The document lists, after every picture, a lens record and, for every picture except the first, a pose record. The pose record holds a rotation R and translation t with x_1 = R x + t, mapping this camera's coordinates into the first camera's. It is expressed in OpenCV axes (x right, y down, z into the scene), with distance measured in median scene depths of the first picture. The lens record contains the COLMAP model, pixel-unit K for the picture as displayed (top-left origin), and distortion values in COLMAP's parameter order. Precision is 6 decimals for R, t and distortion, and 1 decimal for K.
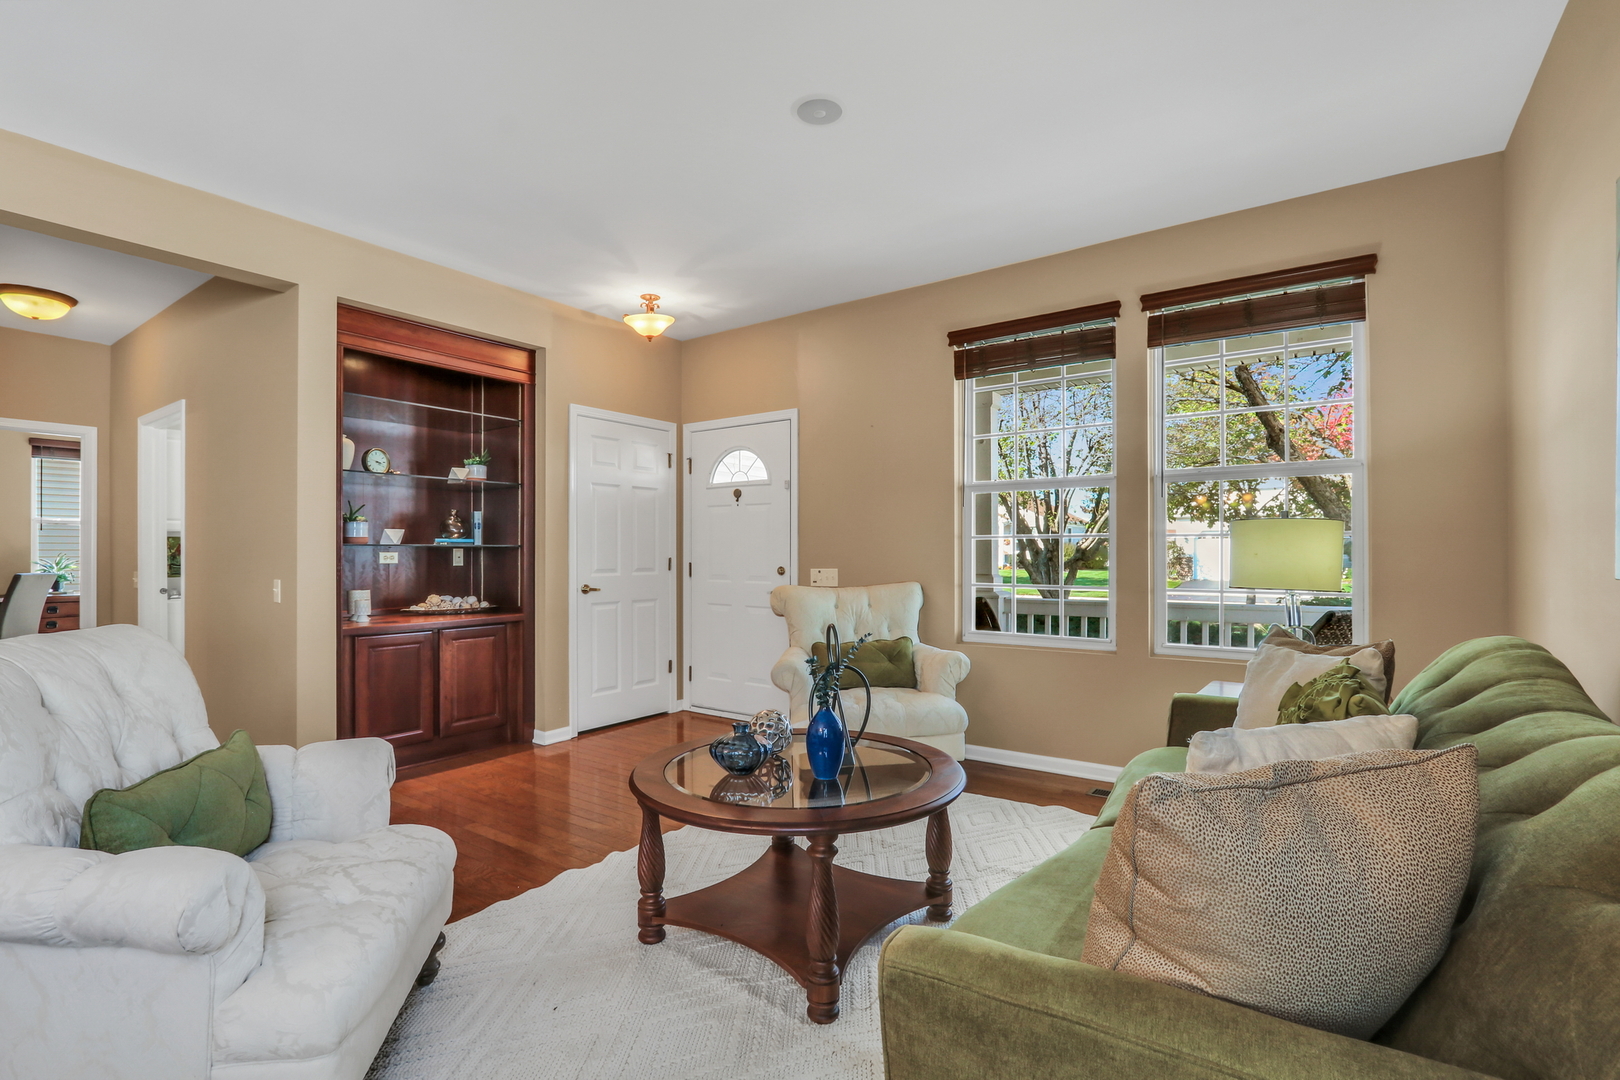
lens RADIAL K [[742.7, 0, 803.7], [0, 742.7, 555.0], [0, 0, 1]] dist [-0.016689, 0.001964]
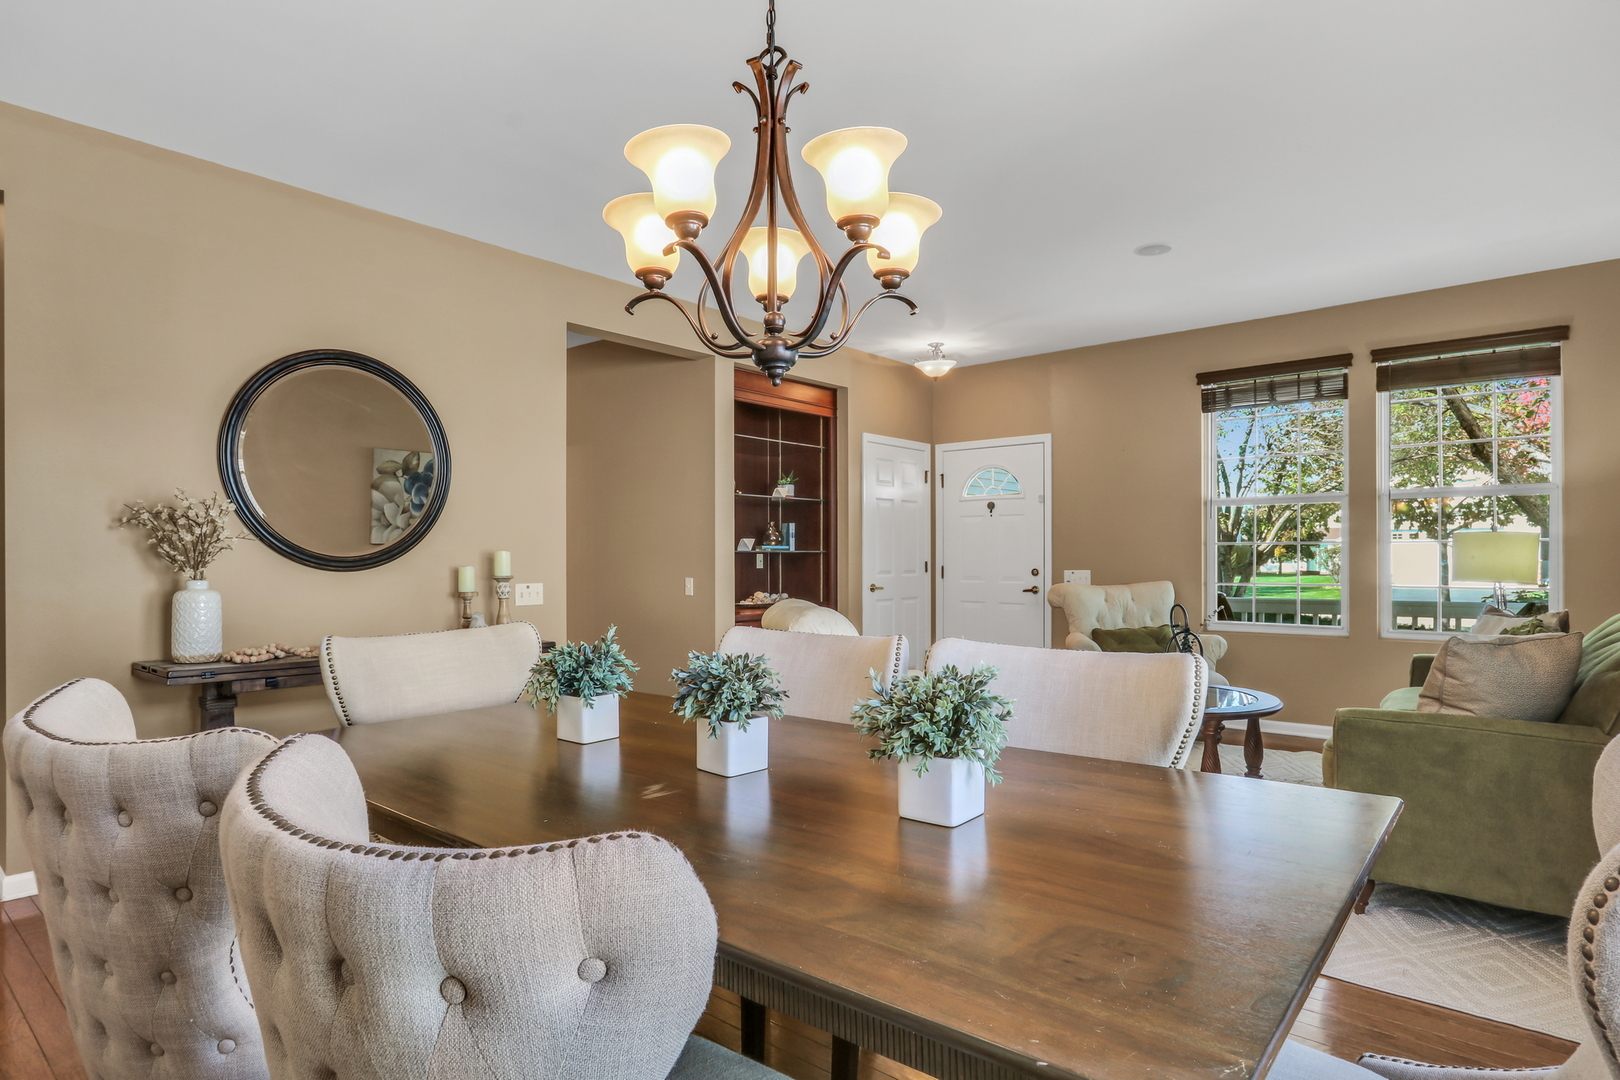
lens RADIAL K [[875.7, 0, 805.7], [0, 875.7, 561.1], [0, 0, 1]] dist [-0.020854, 0.007430]
pose [[0.996412, -0.001581, -0.084624, -0.298455], [0.001739, 0.999997, 0.001793, 0.000664], [0.084621, -0.001934, 0.996411, -0.436806]]
